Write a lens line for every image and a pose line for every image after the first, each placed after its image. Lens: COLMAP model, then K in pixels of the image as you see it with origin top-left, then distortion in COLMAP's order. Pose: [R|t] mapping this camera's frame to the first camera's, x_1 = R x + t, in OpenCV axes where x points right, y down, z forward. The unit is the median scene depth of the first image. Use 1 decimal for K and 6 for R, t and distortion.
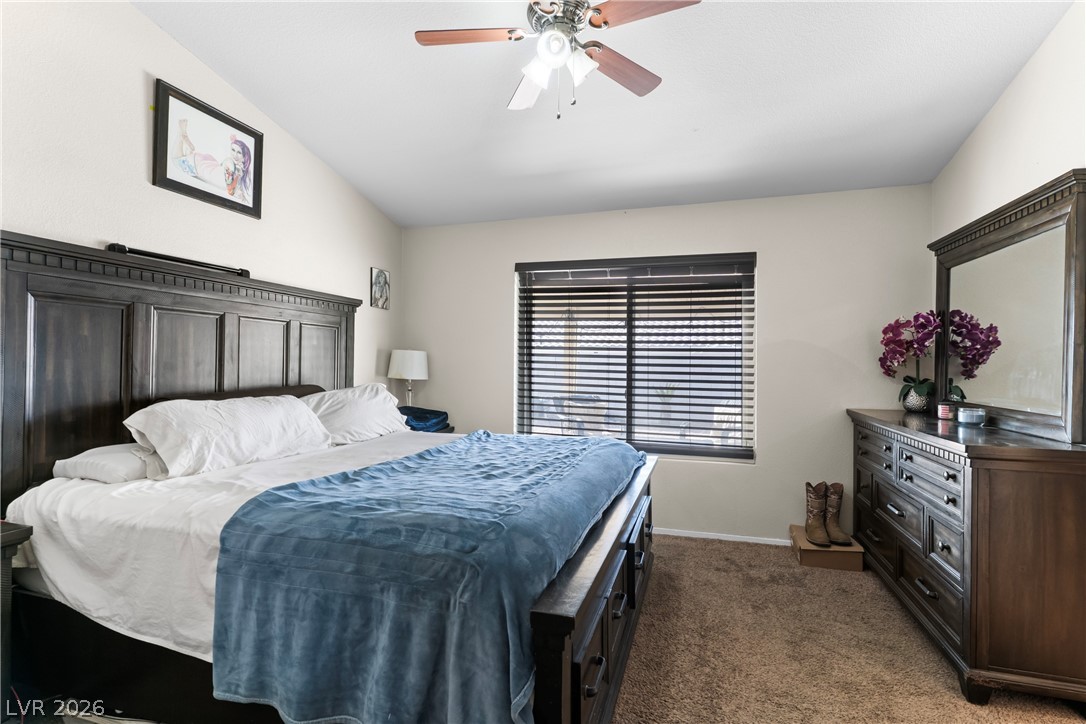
lens RADIAL K [[520.3, 0, 542.6], [0, 520.3, 361.4], [0, 0, 1]] dist [0.002716, -0.000224]
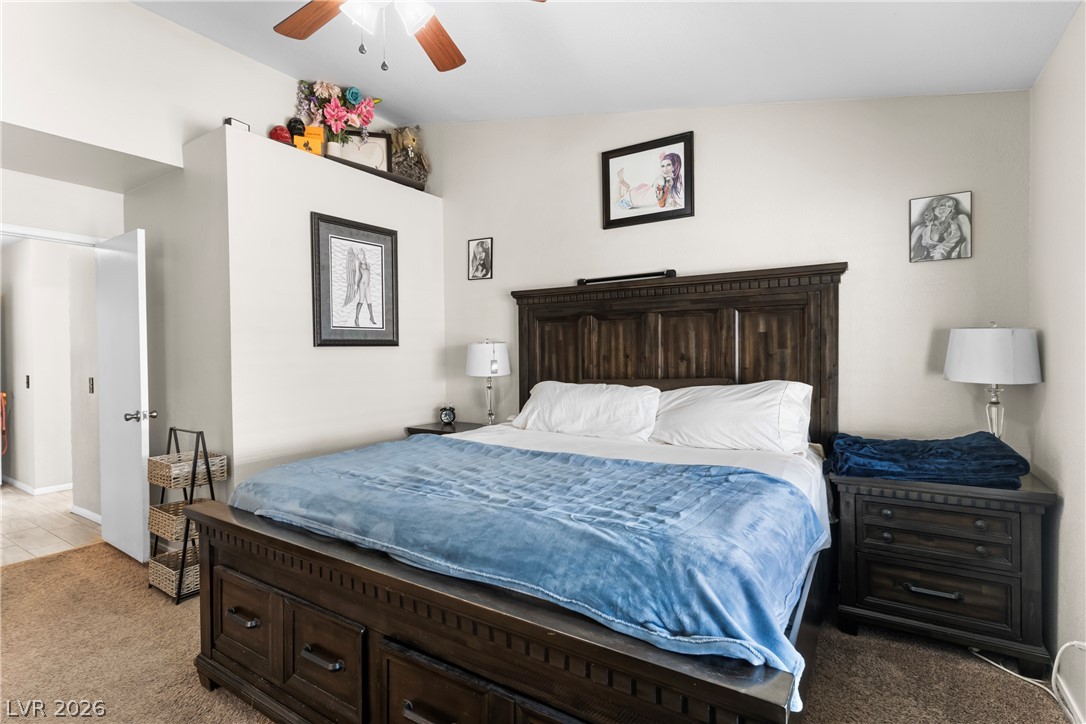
lens RADIAL K [[520.3, 0, 542.3], [0, 520.3, 360.8], [0, 0, 1]] dist [0.002716, -0.000224]
pose [[-0.273235, 0.015889, -0.961816, 0.561058], [0.017215, 0.999784, 0.011625, -0.002693], [0.961793, -0.013381, -0.273449, 1.039228]]
